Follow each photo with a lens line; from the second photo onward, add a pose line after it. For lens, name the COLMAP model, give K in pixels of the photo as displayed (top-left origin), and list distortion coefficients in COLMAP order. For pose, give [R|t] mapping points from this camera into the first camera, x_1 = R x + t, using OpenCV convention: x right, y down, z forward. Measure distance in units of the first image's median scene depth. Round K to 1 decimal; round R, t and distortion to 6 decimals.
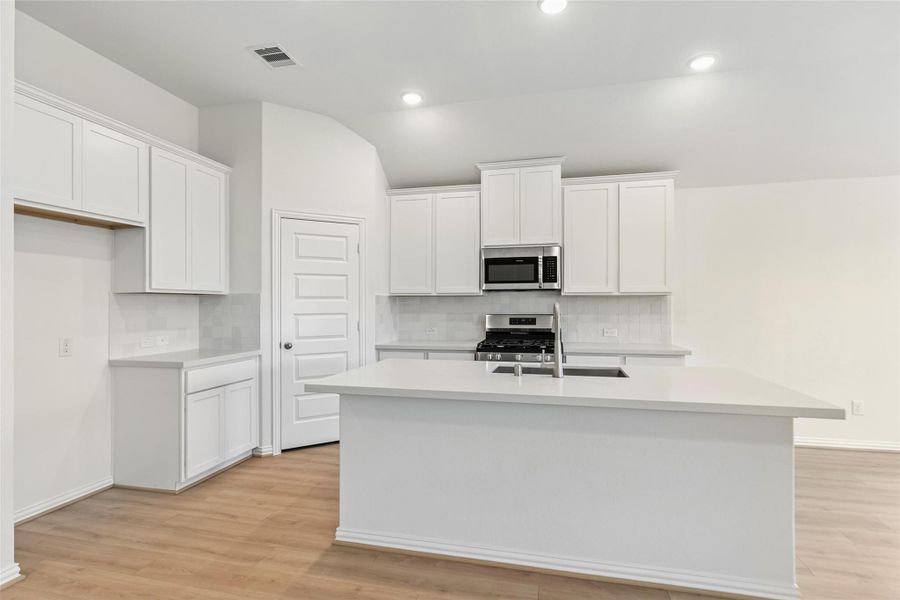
lens RADIAL K [[452.8, 0, 450.0], [0, 452.8, 300.0], [0, 0, 1]] dist [0.002261, 0.000372]
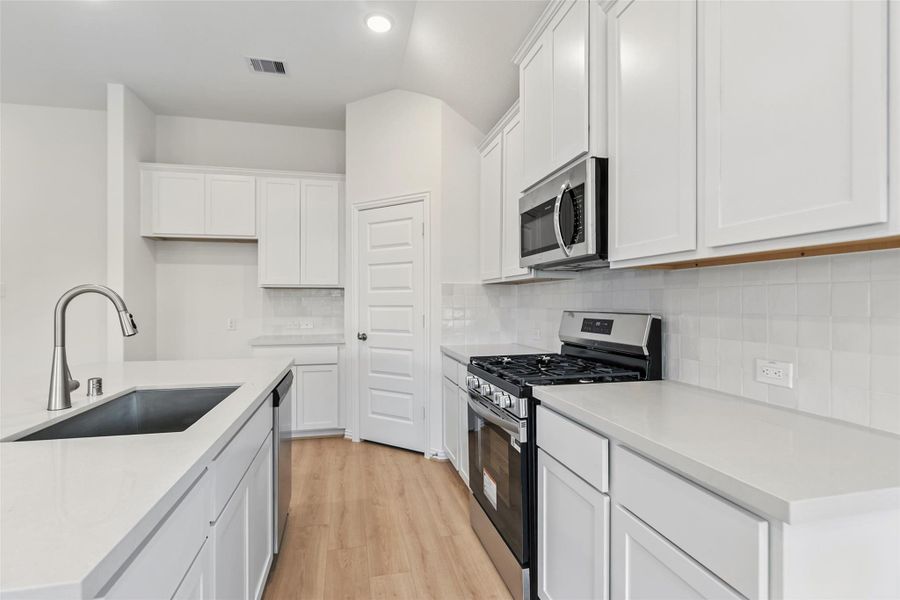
lens RADIAL K [[443.4, 0, 450.0], [0, 443.4, 300.0], [0, 0, 1]] dist [-0.000444, -0.000038]
pose [[0.445709, -0.001701, -0.895176, 0.598888], [0.009078, 0.999955, 0.002620, 0.017900], [0.895132, -0.009294, 0.445705, 0.724435]]
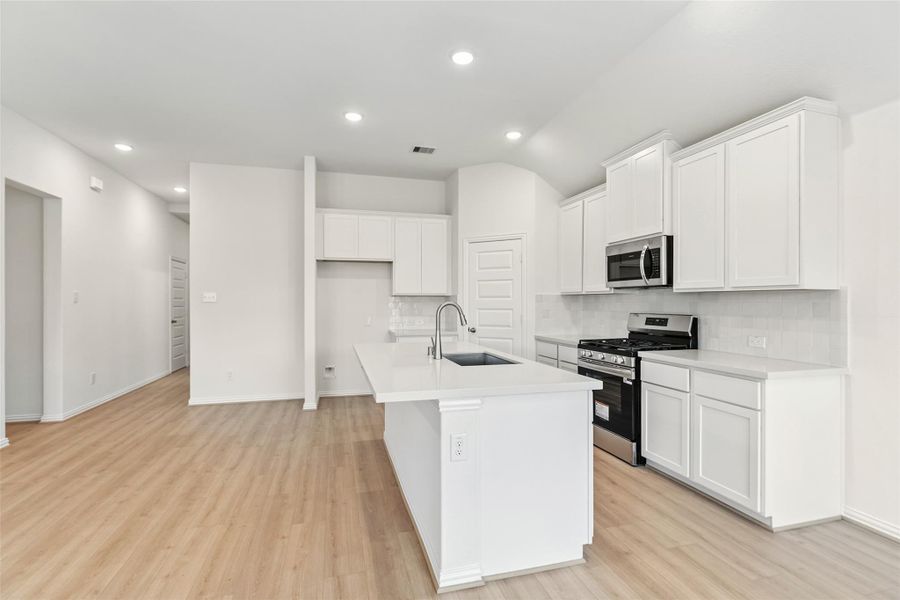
lens RADIAL K [[429.7, 0, 450.0], [0, 429.7, 300.0], [0, 0, 1]] dist [-0.000388, -0.000172]
pose [[0.486709, -0.000288, -0.873564, 0.802060], [0.006882, 0.999970, 0.003505, -0.001775], [0.873537, -0.007718, 0.486697, 0.259516]]
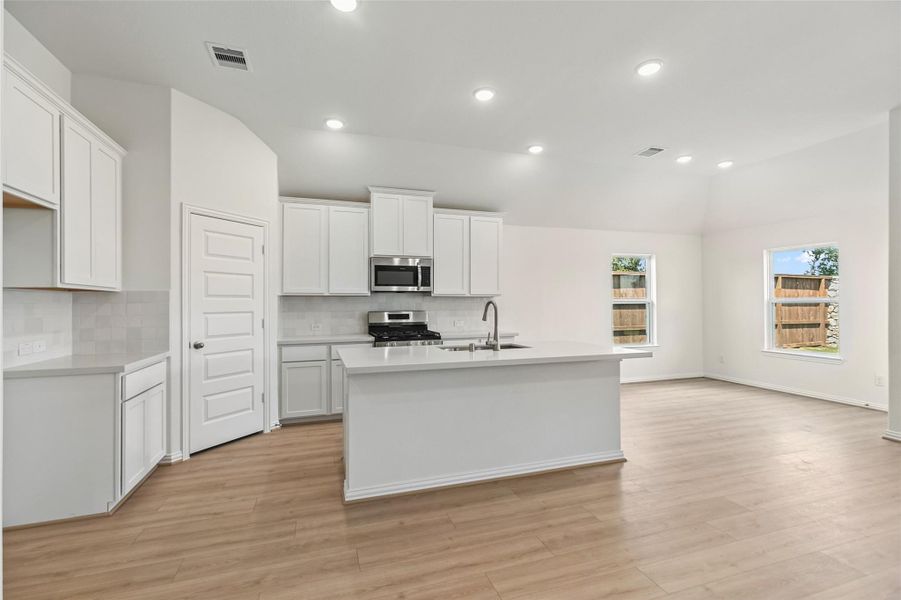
lens RADIAL K [[401.5, 0, 450.5], [0, 401.5, 300.0], [0, 0, 1]] dist [0.001970, 0.000220]
pose [[0.845721, 0.003747, 0.533611, -0.354550], [-0.000823, 0.999983, -0.005717, 0.008075], [-0.533624, 0.004396, 0.845710, -0.017503]]
